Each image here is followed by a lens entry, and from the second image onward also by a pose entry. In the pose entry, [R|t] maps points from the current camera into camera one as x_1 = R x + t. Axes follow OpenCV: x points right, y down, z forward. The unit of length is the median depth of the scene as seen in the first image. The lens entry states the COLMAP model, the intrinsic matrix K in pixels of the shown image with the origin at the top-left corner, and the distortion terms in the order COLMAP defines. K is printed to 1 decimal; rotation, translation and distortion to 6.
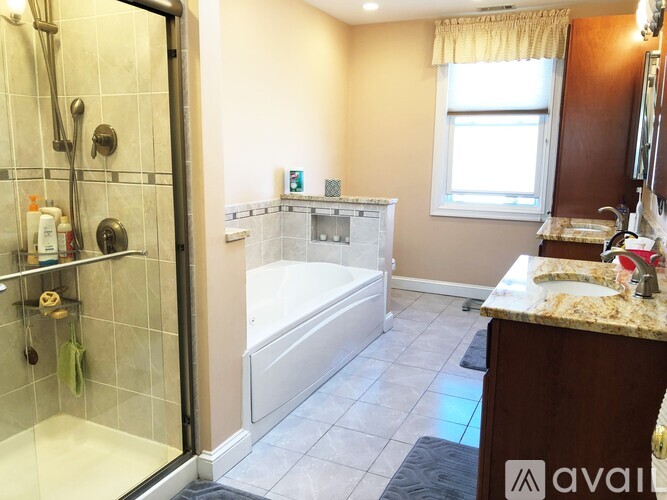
lens RADIAL K [[548.4, 0, 333.2], [0, 548.4, 249.2], [0, 0, 1]] dist [0.003597, 0.000458]
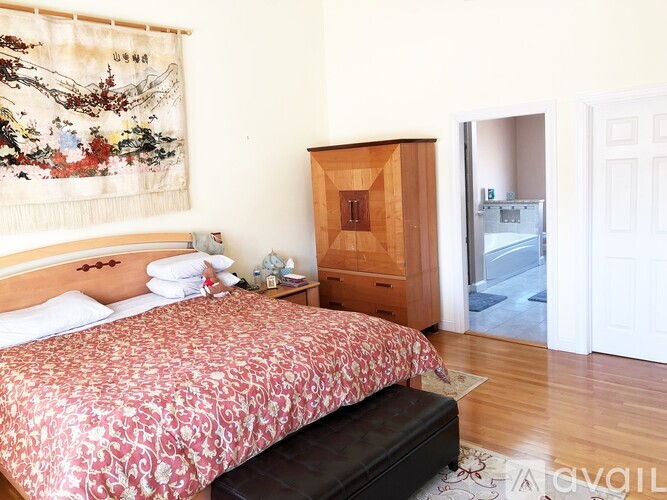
lens RADIAL K [[548.4, 0, 333.1], [0, 548.4, 248.4], [0, 0, 1]] dist [0.003597, 0.000458]
pose [[0.955951, -0.032490, -0.291722, -0.042092], [0.025062, 0.999260, -0.029167, 0.123607], [0.292454, 0.020571, 0.956058, -1.122678]]
